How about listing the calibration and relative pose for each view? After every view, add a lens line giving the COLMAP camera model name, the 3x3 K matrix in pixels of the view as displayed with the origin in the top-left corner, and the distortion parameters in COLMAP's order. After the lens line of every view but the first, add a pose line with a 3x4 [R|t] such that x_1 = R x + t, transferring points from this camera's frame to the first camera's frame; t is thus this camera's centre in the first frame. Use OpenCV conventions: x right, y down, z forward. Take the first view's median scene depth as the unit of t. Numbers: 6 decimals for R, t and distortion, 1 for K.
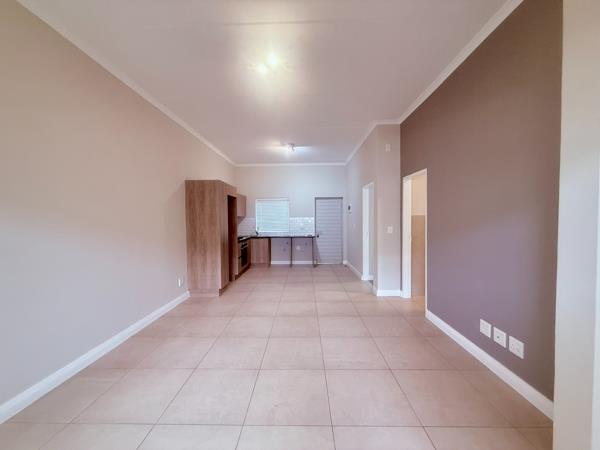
lens RADIAL K [[240.8, 0, 299.4], [0, 240.8, 224.9], [0, 0, 1]] dist [0.000945, 0.000616]
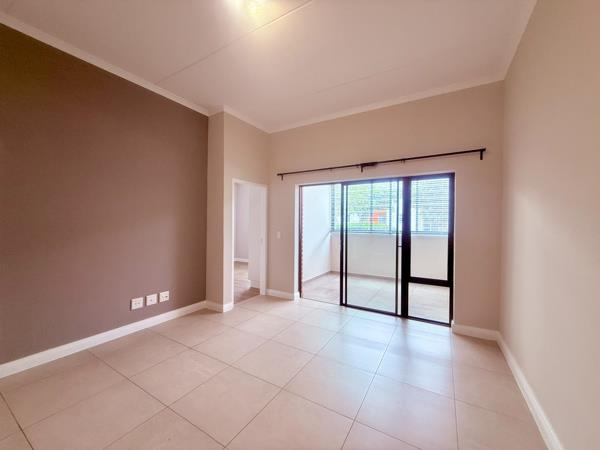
lens RADIAL K [[240.8, 0, 299.4], [0, 240.8, 224.9], [0, 0, 1]] dist [0.000945, 0.000616]
pose [[-0.866341, -0.002539, 0.499447, -0.202066], [0.005753, 0.999870, 0.015061, -0.002869], [-0.499421, 0.015922, -0.866213, 0.532280]]
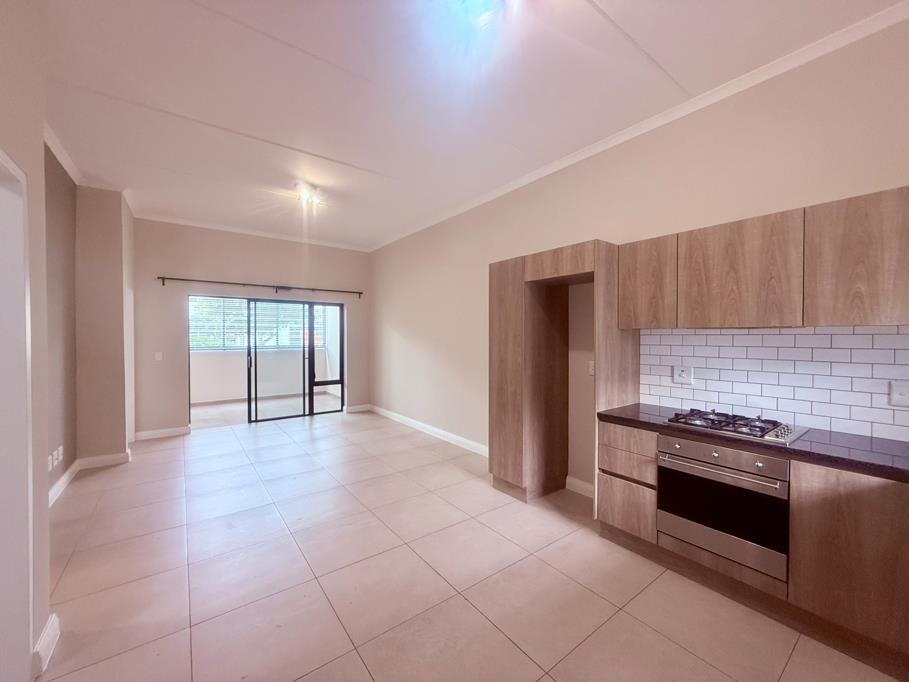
lens RADIAL K [[376.9, 0, 462.7], [0, 376.9, 339.8], [0, 0, 1]] dist [-0.003765, -0.000095]
pose [[-0.782053, 0.012848, -0.623079, 0.136370], [-0.009668, 0.999417, 0.032742, -0.030609], [0.623137, 0.031630, -0.781473, 0.965156]]
